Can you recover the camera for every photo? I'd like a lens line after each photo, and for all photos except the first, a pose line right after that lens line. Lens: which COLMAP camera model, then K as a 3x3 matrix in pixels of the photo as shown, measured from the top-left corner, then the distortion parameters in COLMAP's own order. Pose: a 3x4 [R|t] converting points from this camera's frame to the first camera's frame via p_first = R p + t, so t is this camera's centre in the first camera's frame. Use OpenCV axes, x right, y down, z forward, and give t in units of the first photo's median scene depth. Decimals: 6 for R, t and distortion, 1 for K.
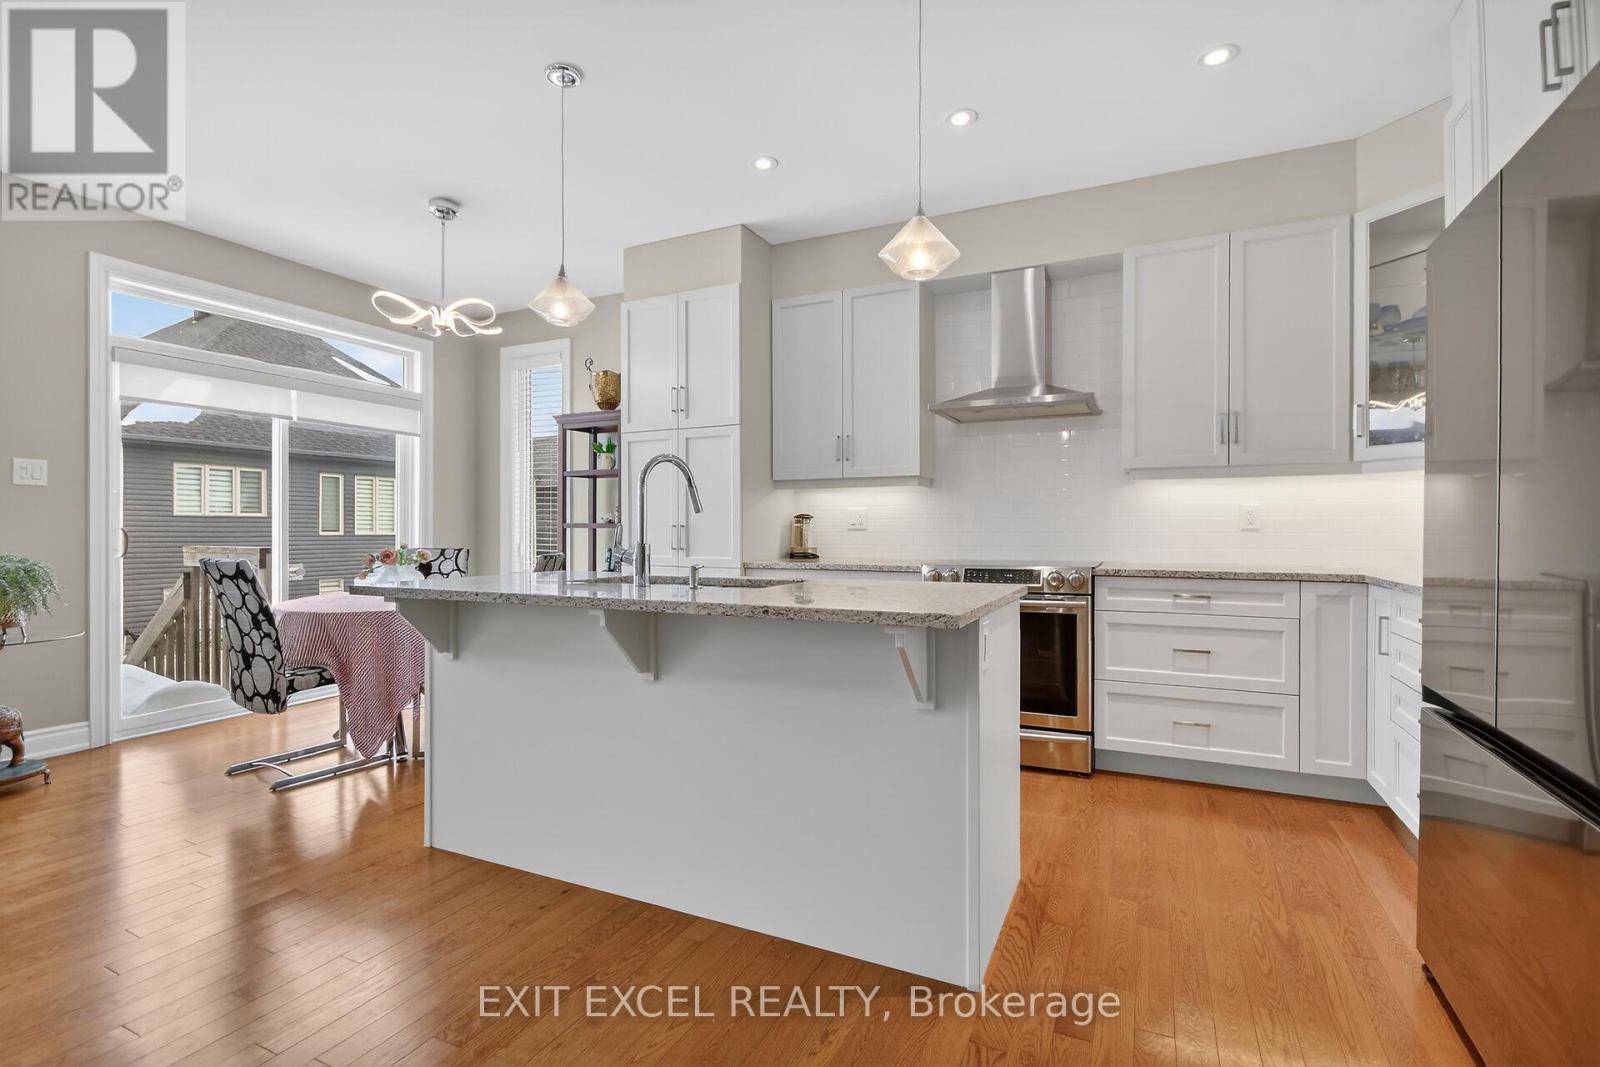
lens RADIAL K [[740.9, 0, 805.0], [0, 740.9, 529.9], [0, 0, 1]] dist [0.015866, -0.014414]
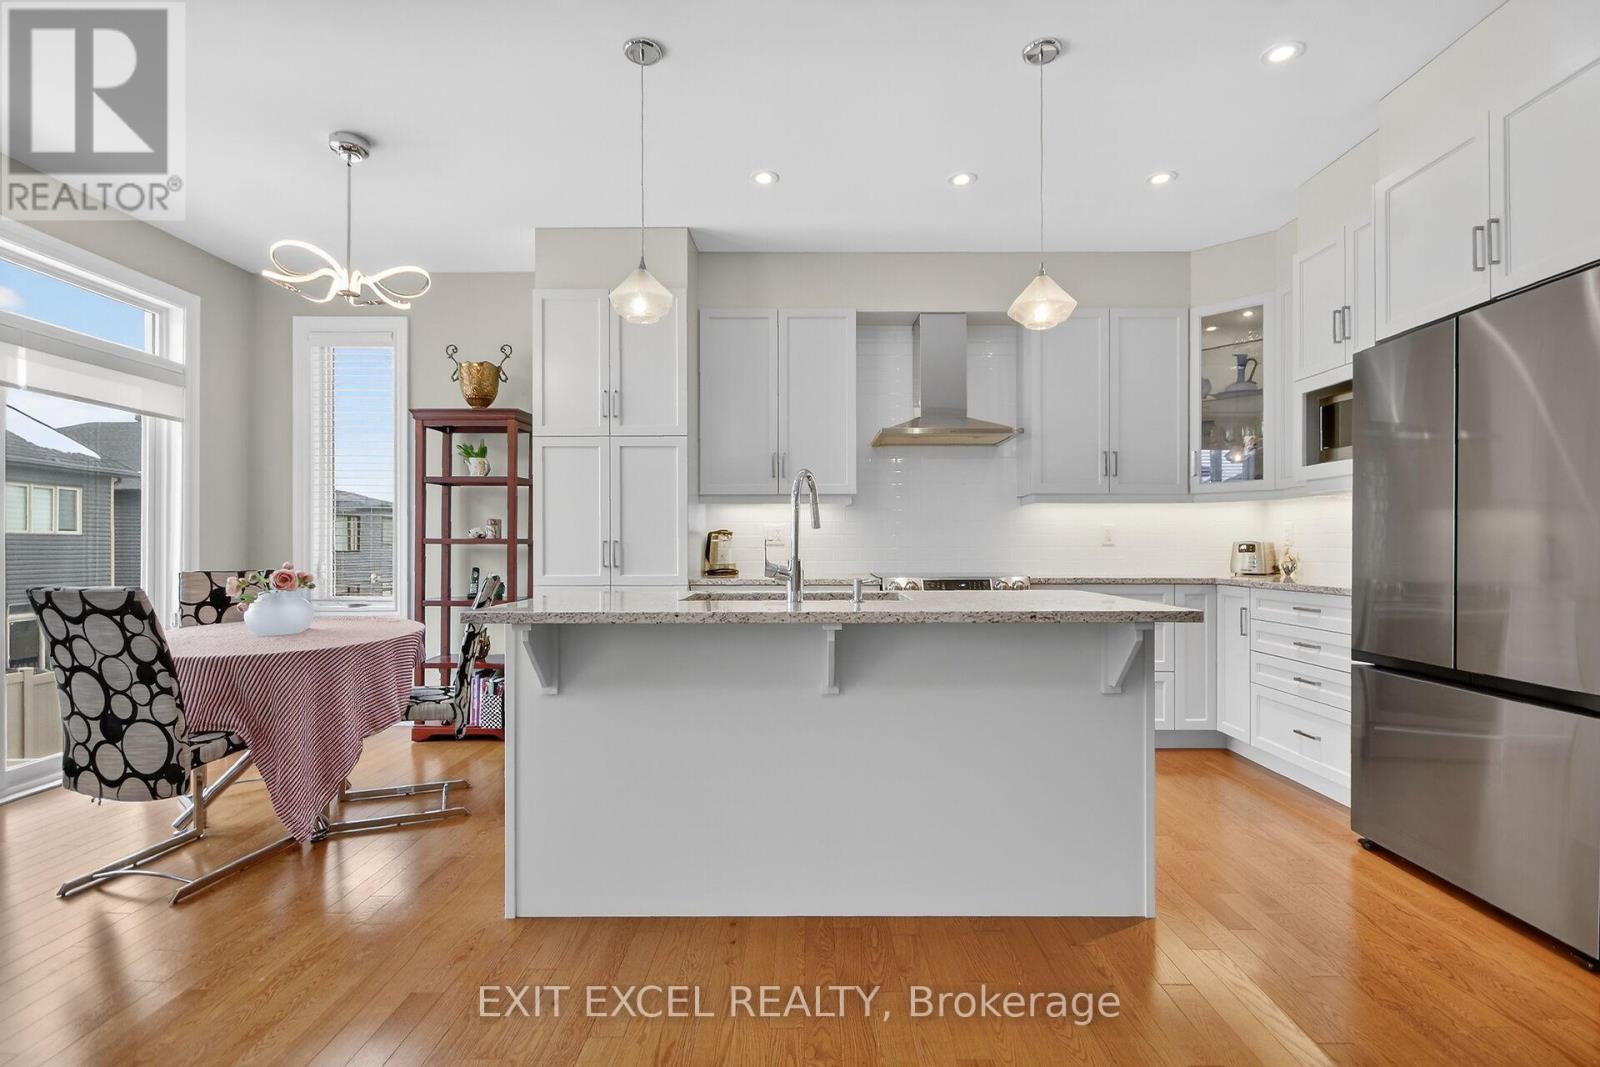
lens RADIAL K [[762.2, 0, 811.5], [0, 762.2, 545.8], [0, 0, 1]] dist [0.013796, -0.012870]
pose [[0.903180, -0.001603, 0.429259, -0.452880], [0.002121, 0.999997, -0.000727, 0.001544], [-0.429257, 0.001567, 0.903181, 0.050580]]
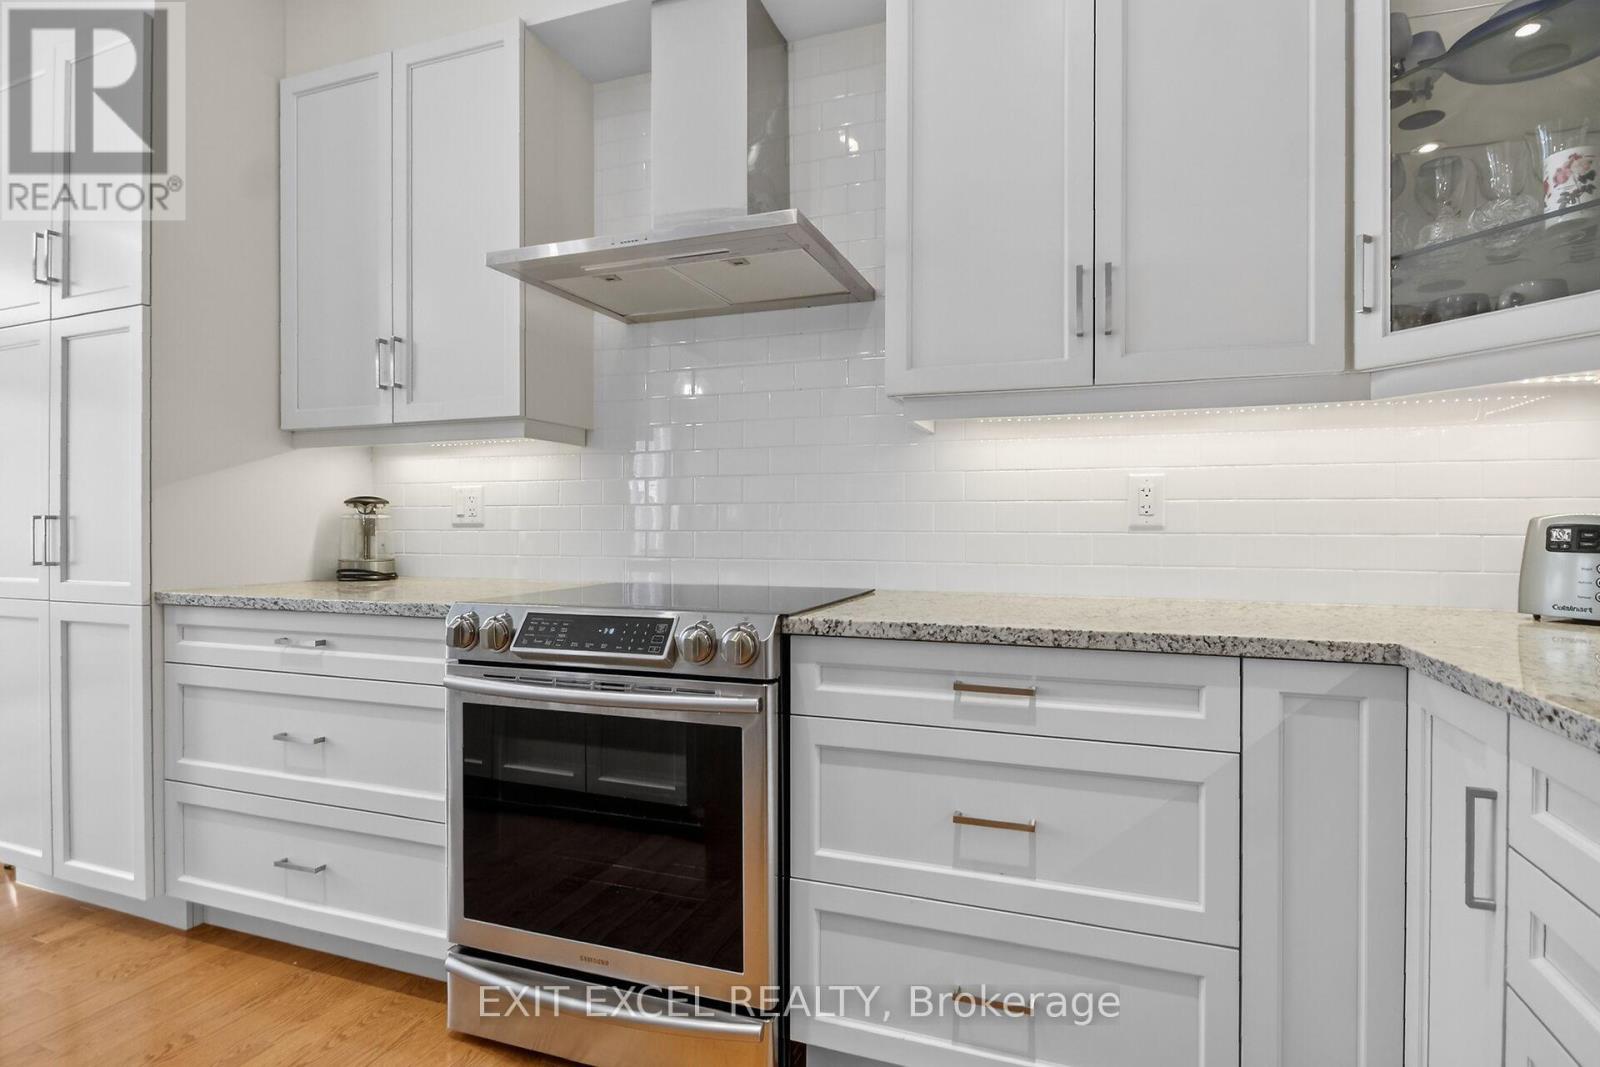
lens RADIAL K [[765.7, 0, 845.0], [0, 765.7, 527.2], [0, 0, 1]] dist [0.000311, -0.000153]
pose [[0.993201, 0.000792, 0.116413, 0.374510], [-0.000825, 1.000000, 0.000242, 0.000368], [-0.116413, -0.000337, 0.993201, 0.567972]]
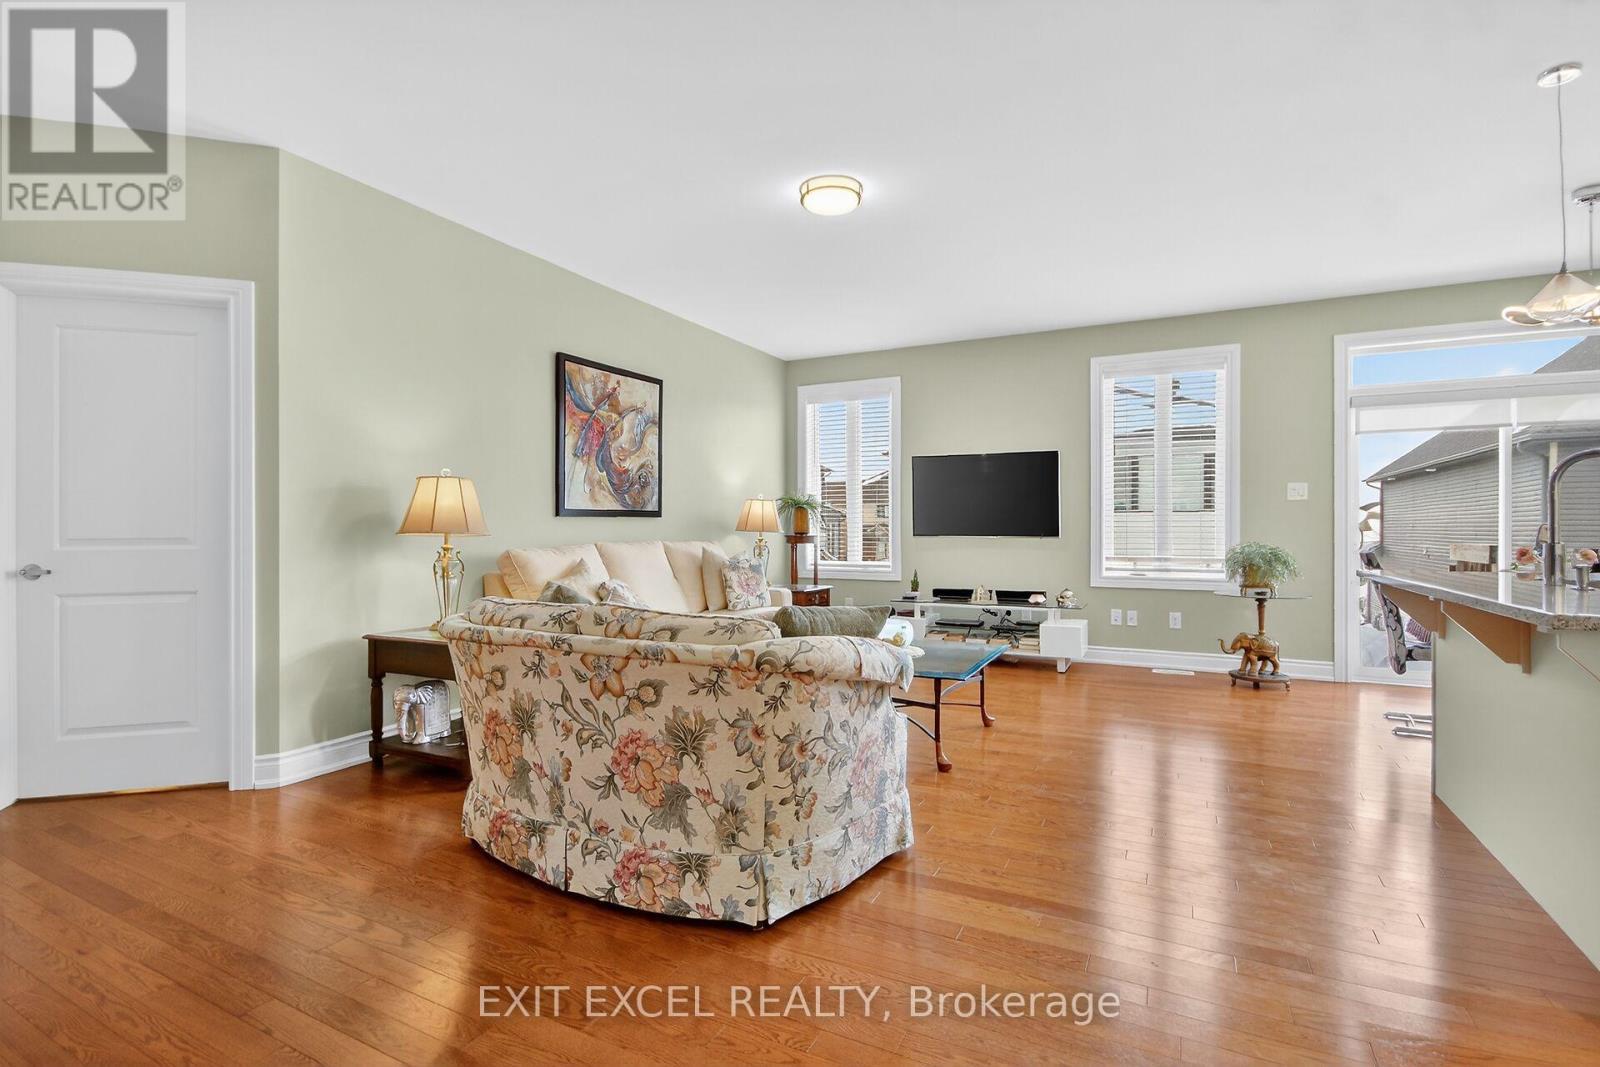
lens RADIAL K [[749.0, 0, 793.6], [0, 749.0, 524.0], [0, 0, 1]] dist [-0.002988, -0.000649]
pose [[-0.035352, -0.005546, -0.999360, 0.590769], [-0.001372, 0.999984, -0.005501, -0.001101], [0.999374, 0.001176, -0.035359, 0.007117]]
